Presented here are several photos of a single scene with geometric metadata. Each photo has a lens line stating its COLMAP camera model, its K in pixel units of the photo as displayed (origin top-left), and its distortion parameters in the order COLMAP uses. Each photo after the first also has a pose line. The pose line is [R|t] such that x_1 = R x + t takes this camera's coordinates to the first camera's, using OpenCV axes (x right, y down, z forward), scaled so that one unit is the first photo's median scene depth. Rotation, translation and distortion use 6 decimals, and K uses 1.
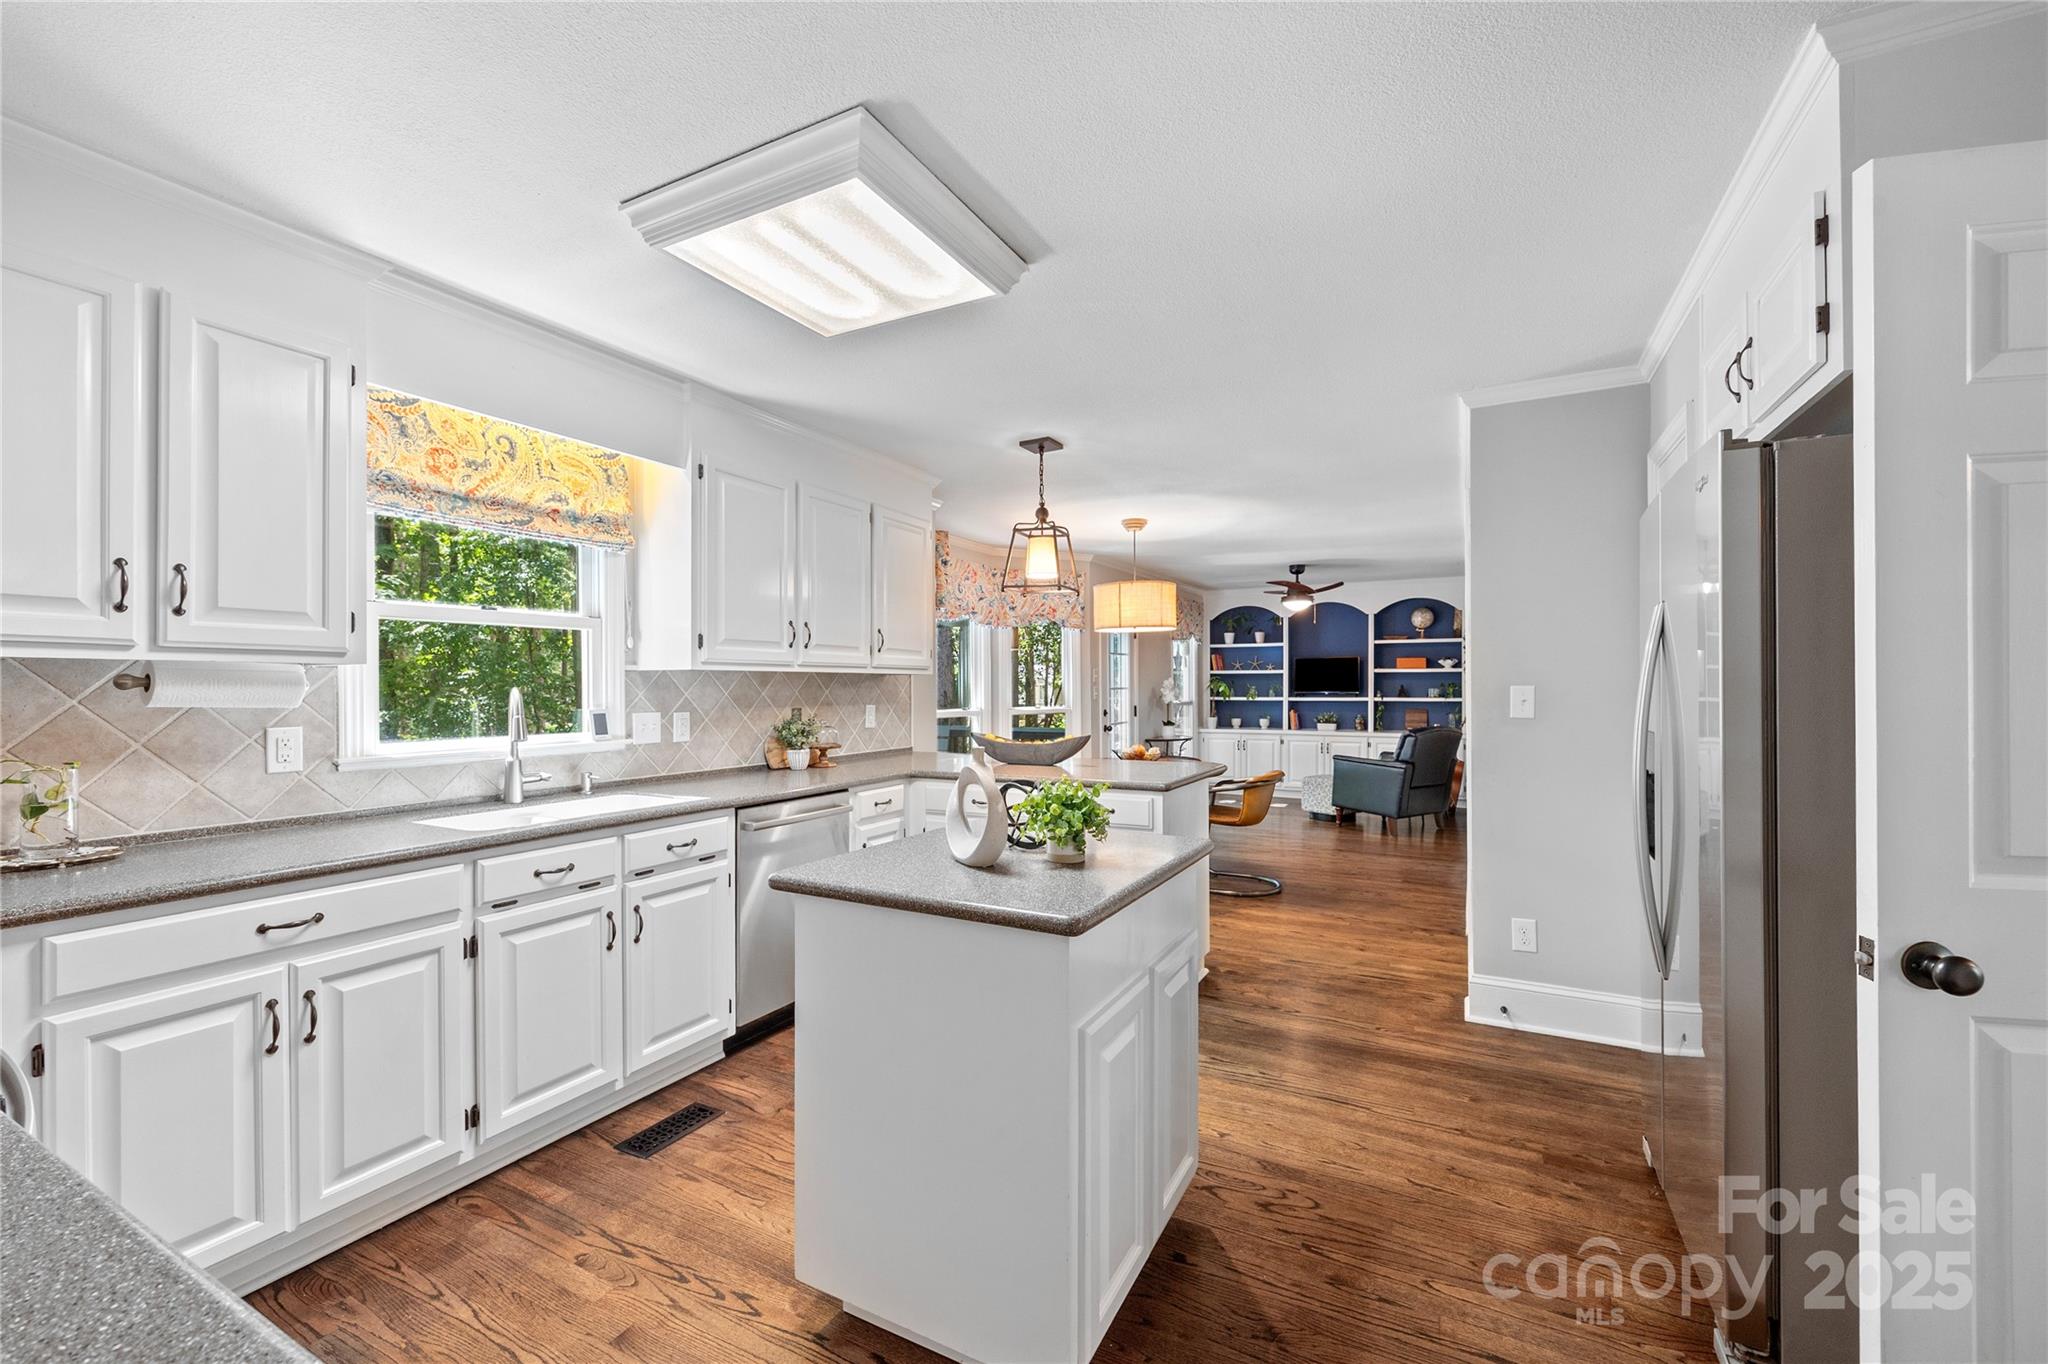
lens RADIAL K [[846.2, 0, 1017.0], [0, 846.2, 681.1], [0, 0, 1]] dist [0.019140, 0.000197]
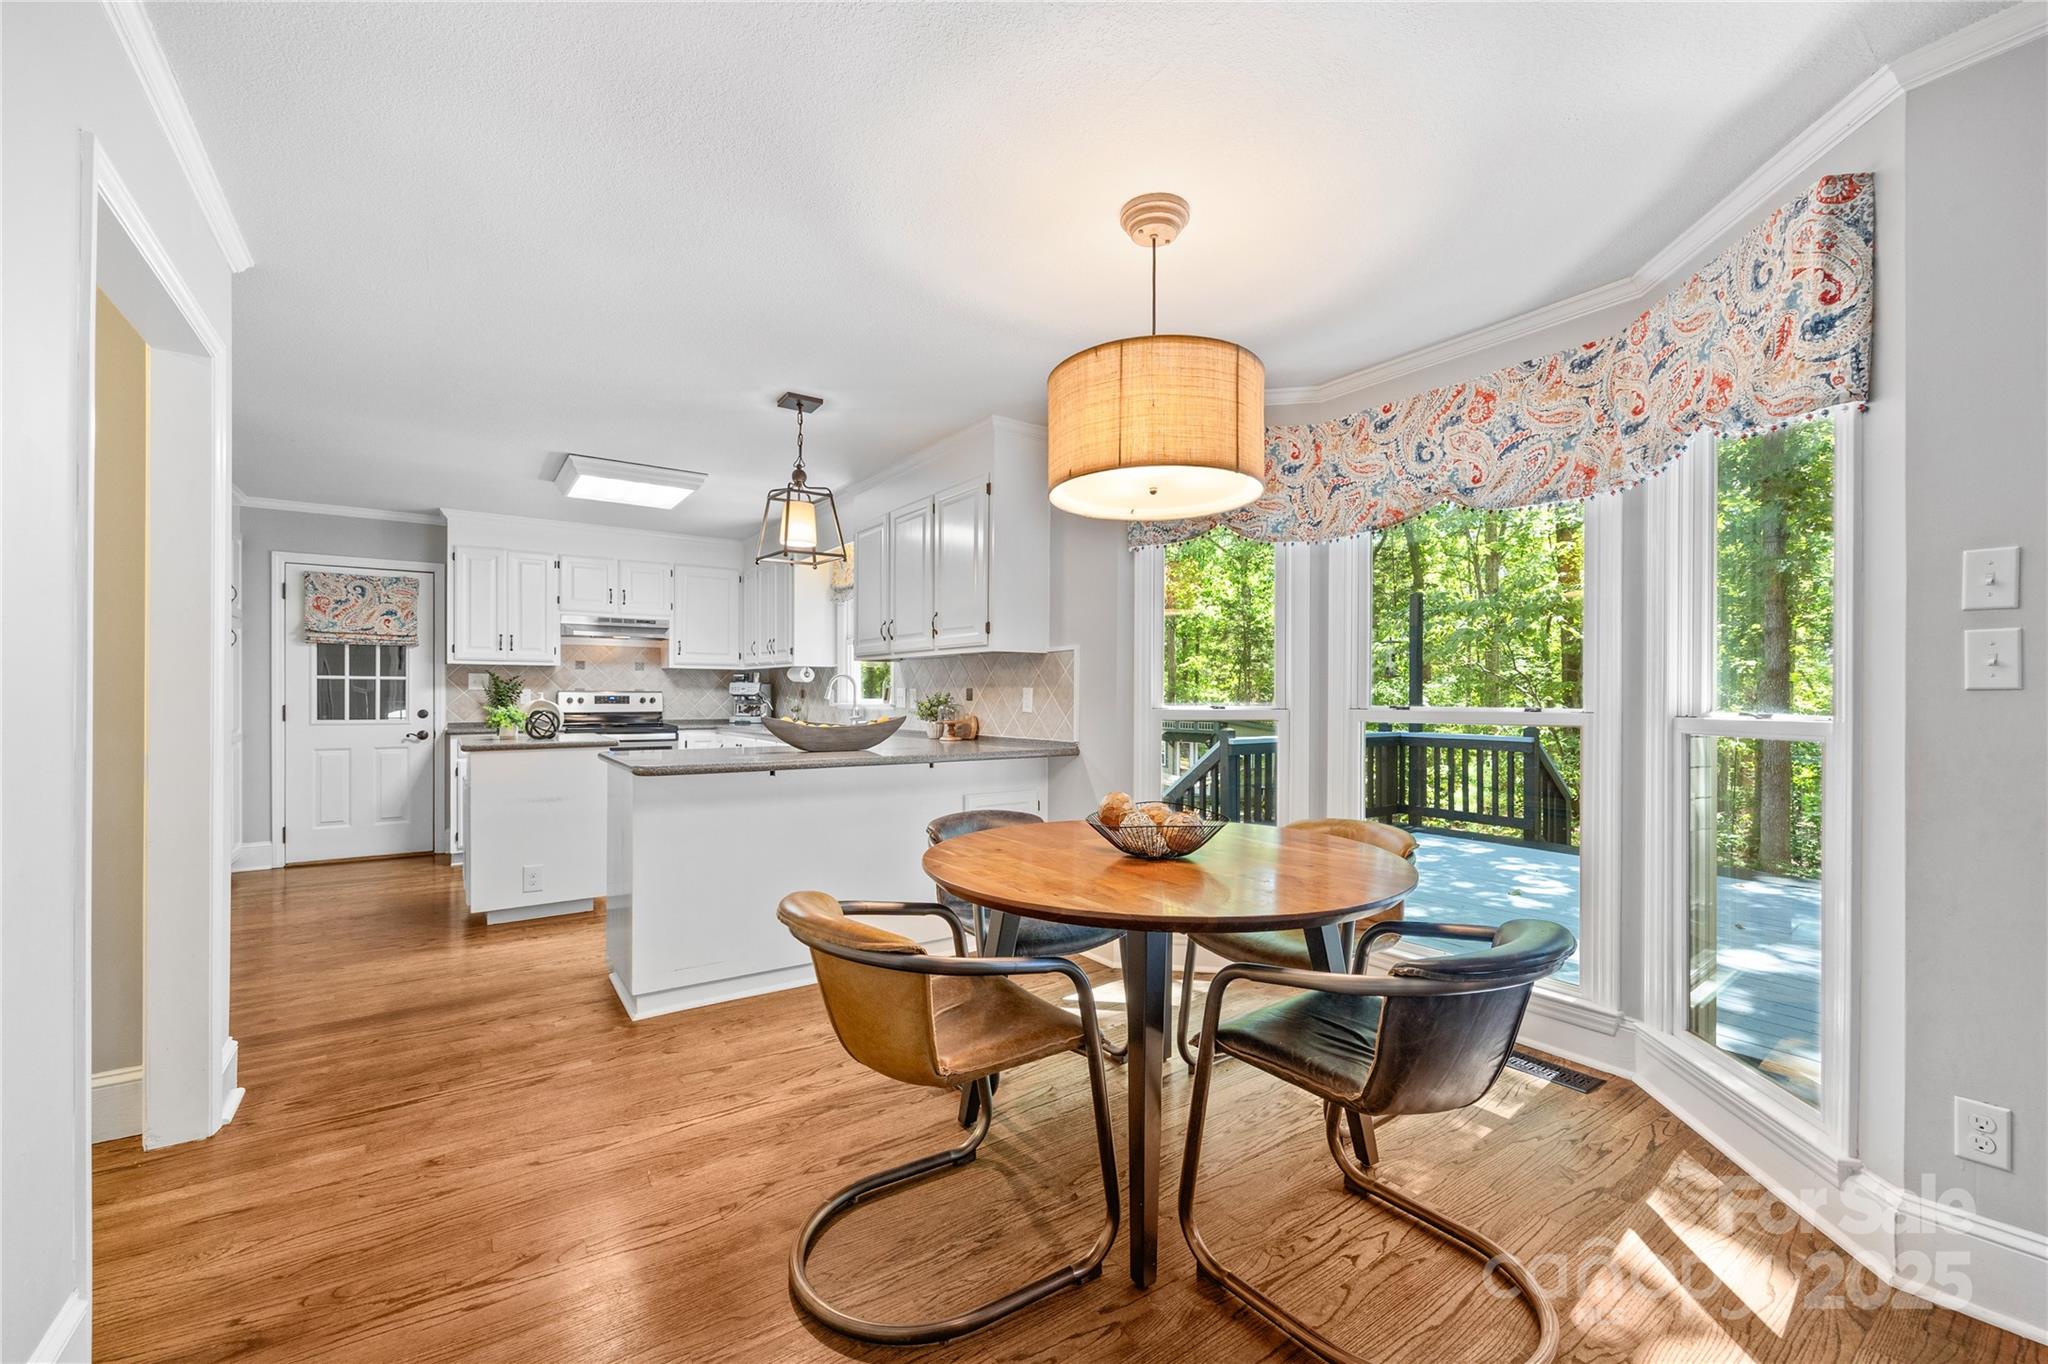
lens RADIAL K [[846.2, 0, 1027.5], [0, 846.2, 691.2], [0, 0, 1]] dist [0.019140, 0.000197]
pose [[-0.457823, -0.000569, -0.889043, 0.807693], [0.002166, 0.999996, -0.001756, 0.043355], [0.889041, -0.002729, -0.457820, 1.793656]]
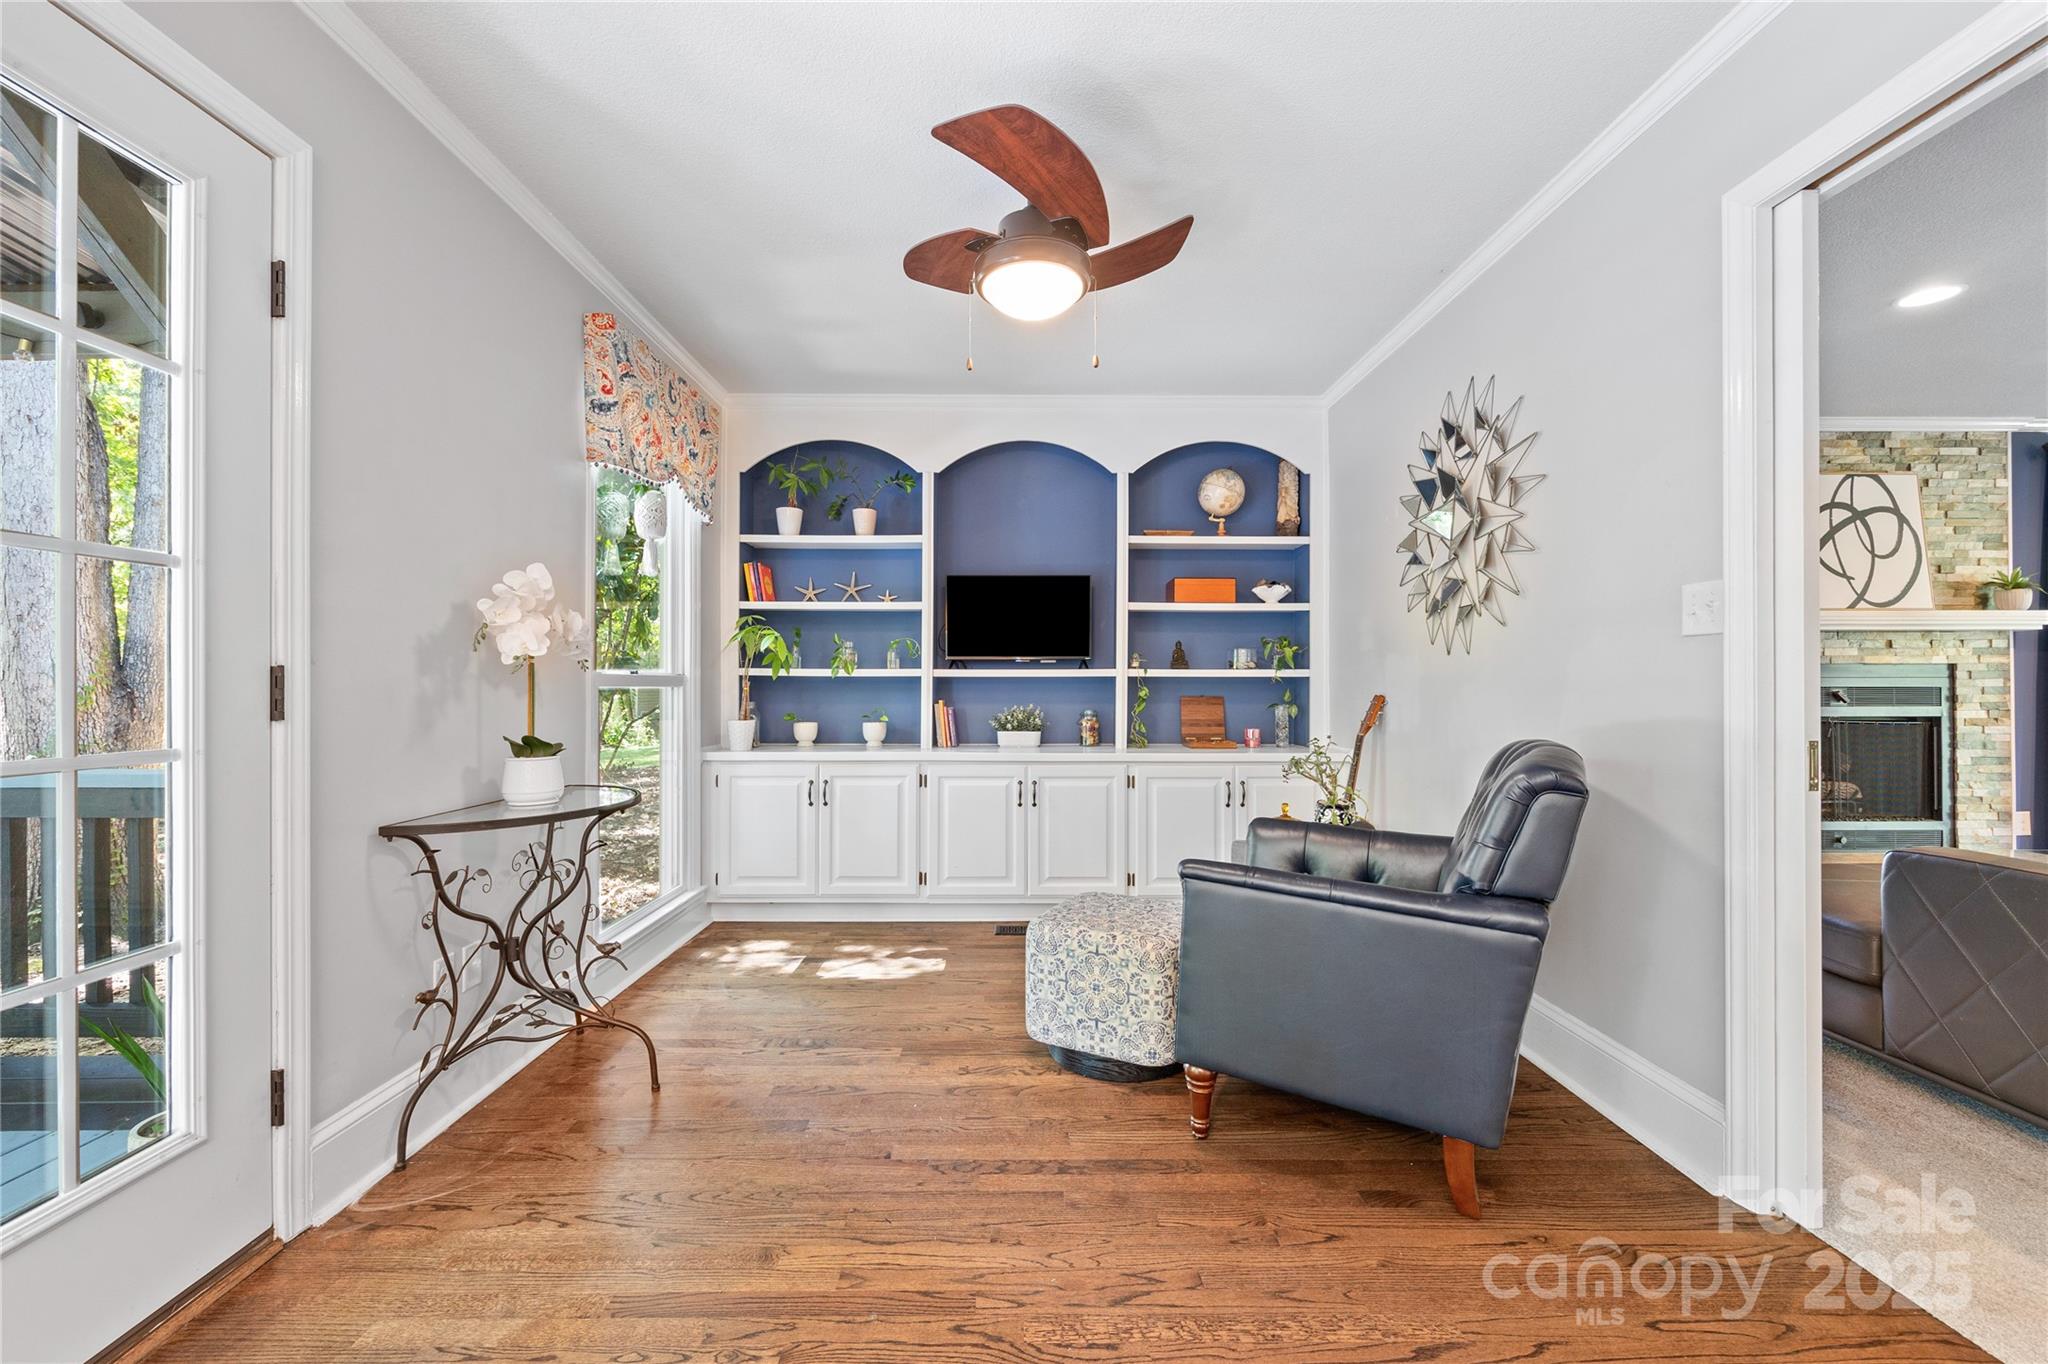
lens RADIAL K [[846.2, 0, 1019.1], [0, 846.2, 683.9], [0, 0, 1]] dist [0.019140, 0.000197]
pose [[0.877674, 0.006806, 0.479210, 0.160718], [-0.006669, 0.999976, -0.001989, 0.026876], [-0.479212, -0.001450, 0.877698, 0.621271]]
